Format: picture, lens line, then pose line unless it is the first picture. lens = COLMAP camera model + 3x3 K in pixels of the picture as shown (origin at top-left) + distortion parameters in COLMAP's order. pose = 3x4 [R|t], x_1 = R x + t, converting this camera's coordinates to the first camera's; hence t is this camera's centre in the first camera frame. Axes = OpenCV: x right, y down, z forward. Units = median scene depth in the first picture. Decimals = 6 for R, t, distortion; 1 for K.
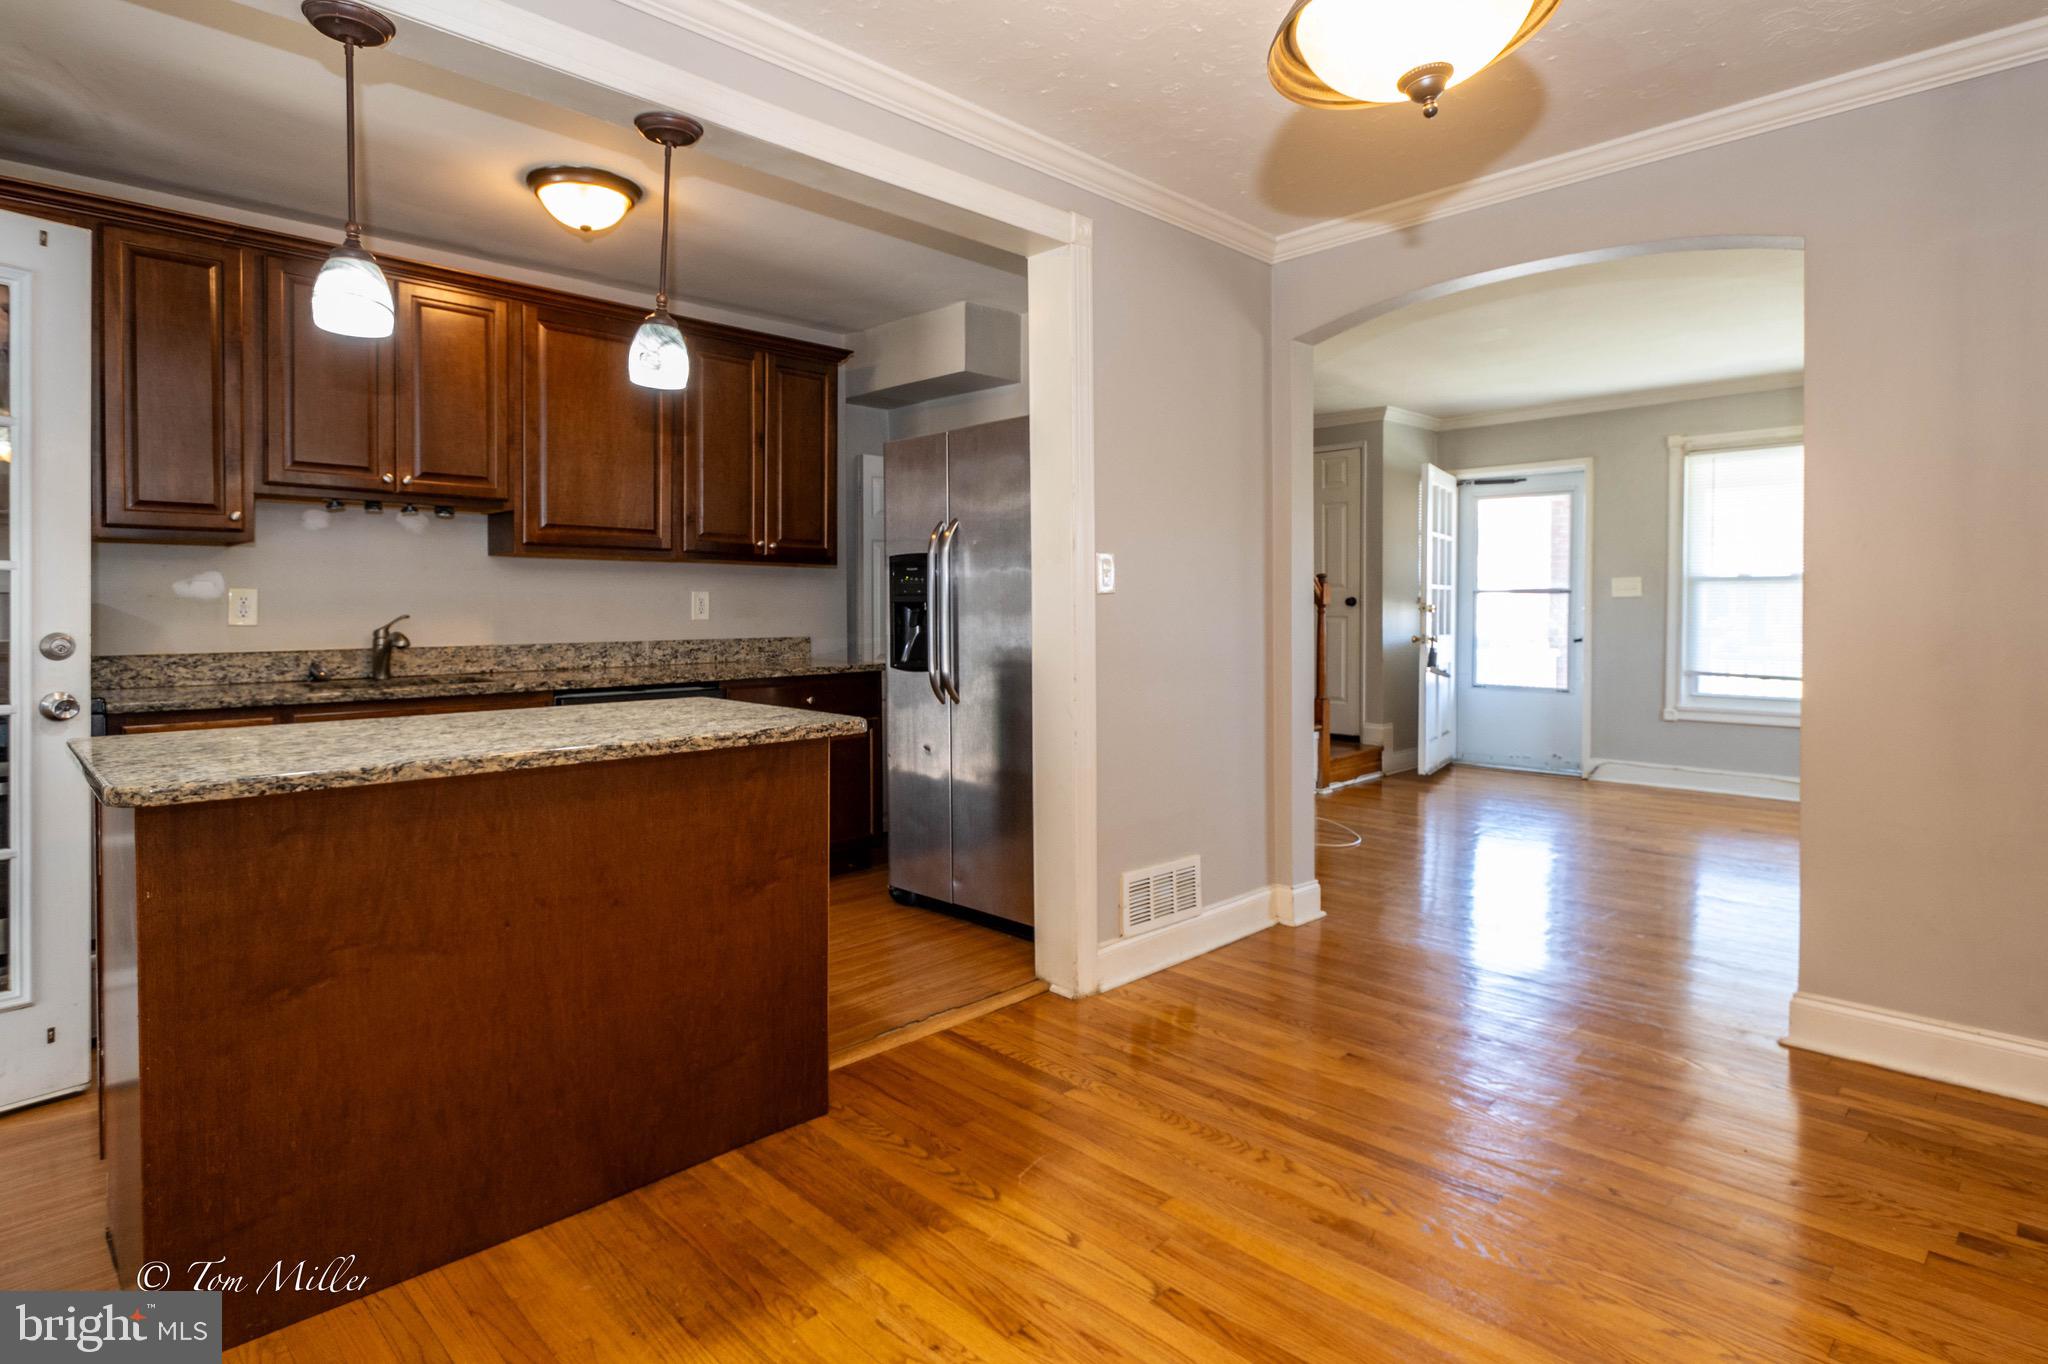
lens RADIAL K [[1095.6, 0, 1035.8], [0, 1095.6, 631.1], [0, 0, 1]] dist [-0.013269, -0.000894]
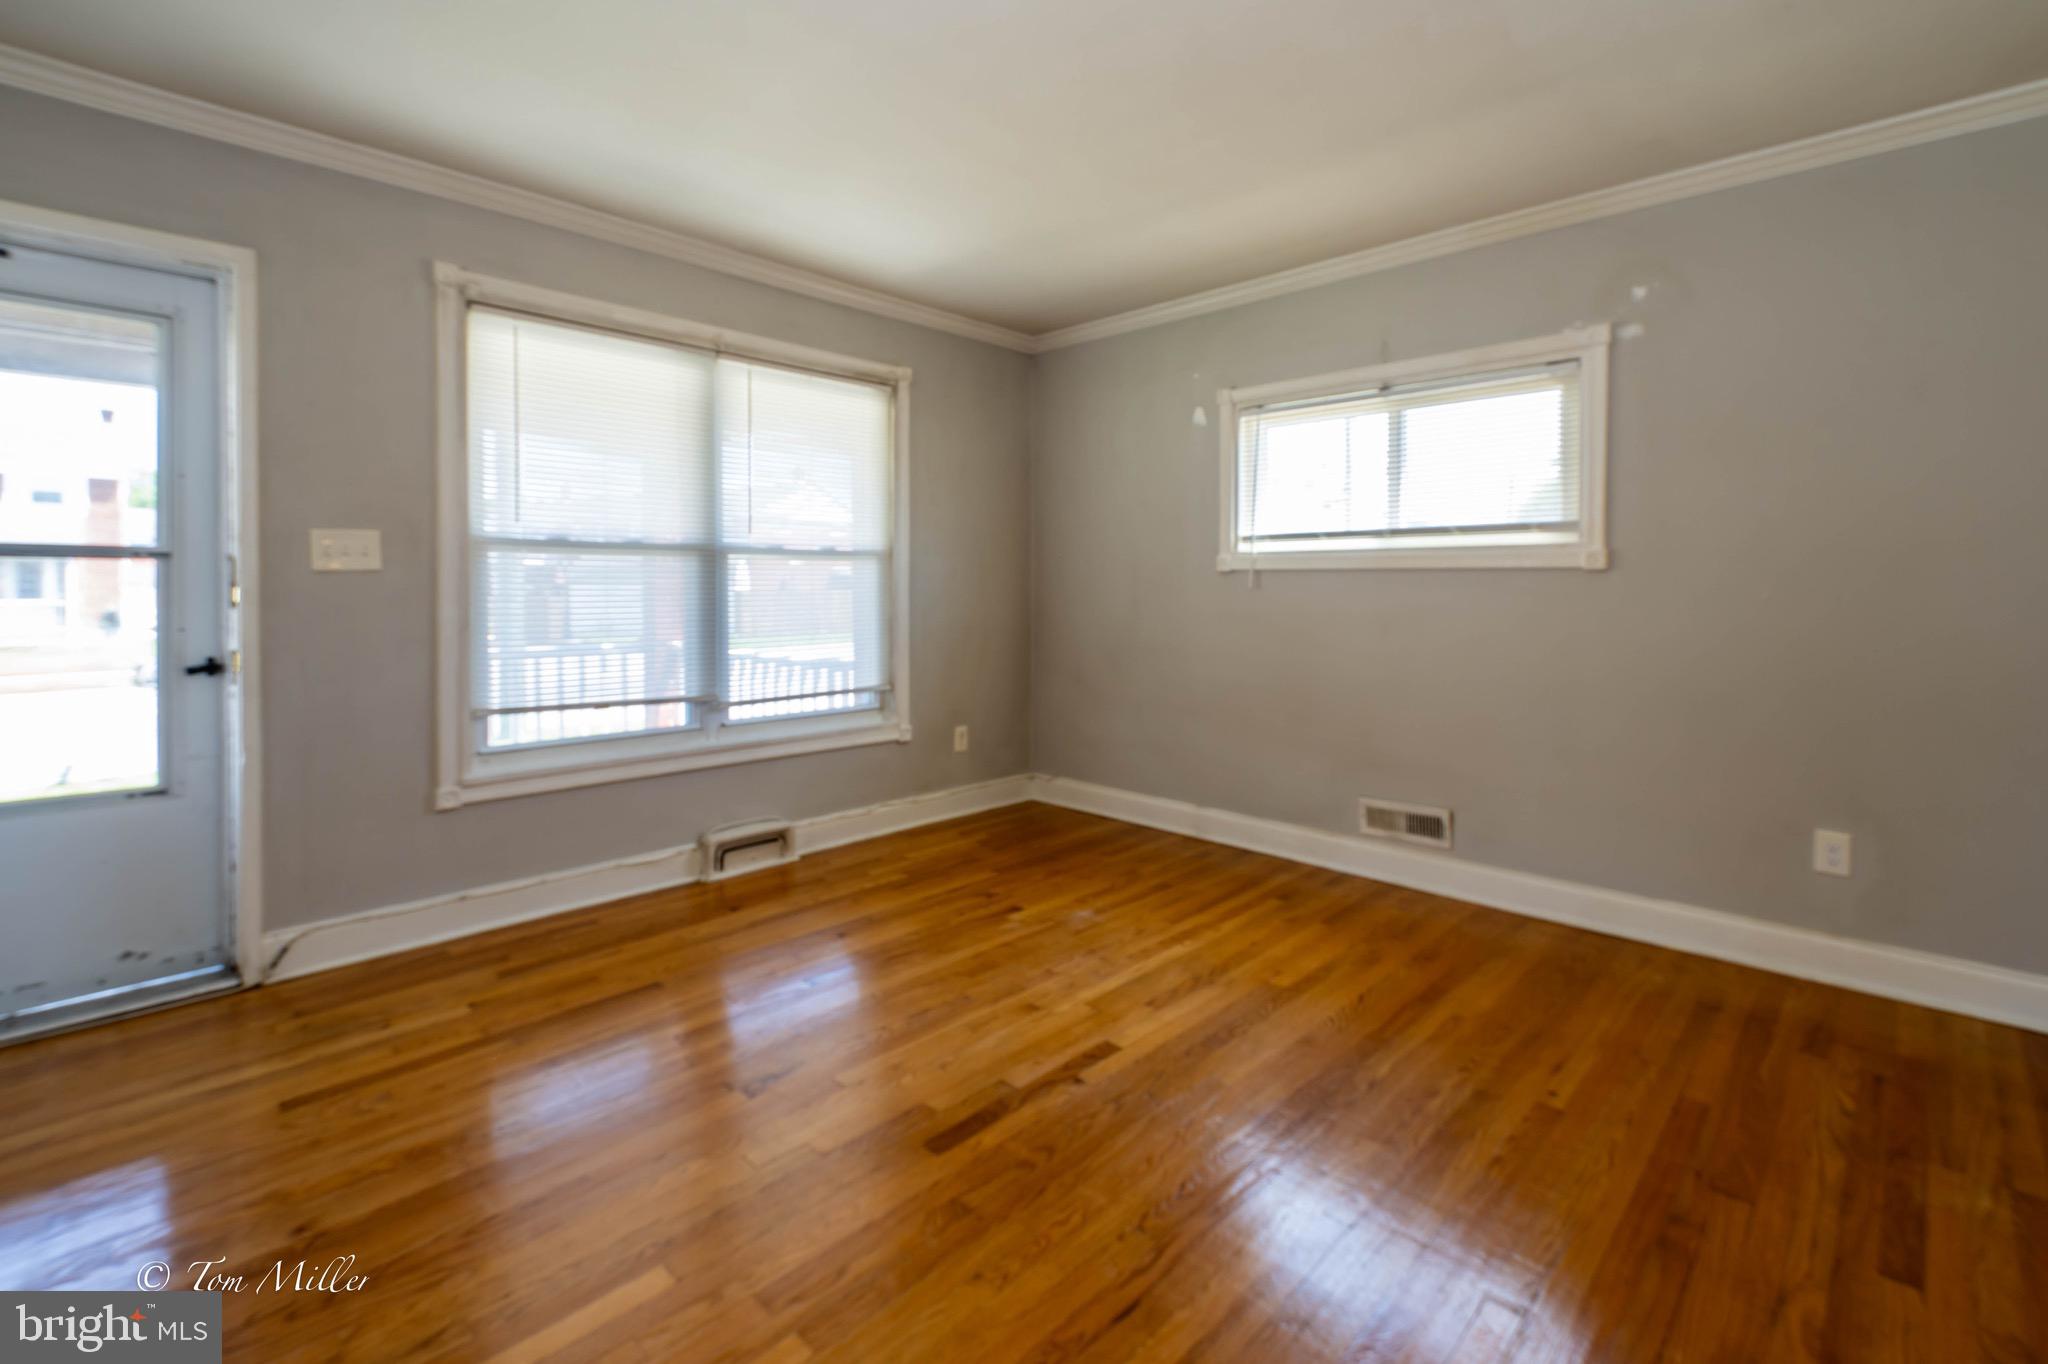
lens RADIAL K [[919.2, 0, 1039.4], [0, 919.2, 597.4], [0, 0, 1]] dist [0.005649, -0.004428]
pose [[-0.049511, -0.015178, 0.998658, 0.129930], [0.015086, 0.999759, 0.015943, -0.022222], [-0.998660, 0.015855, -0.049270, 0.743330]]
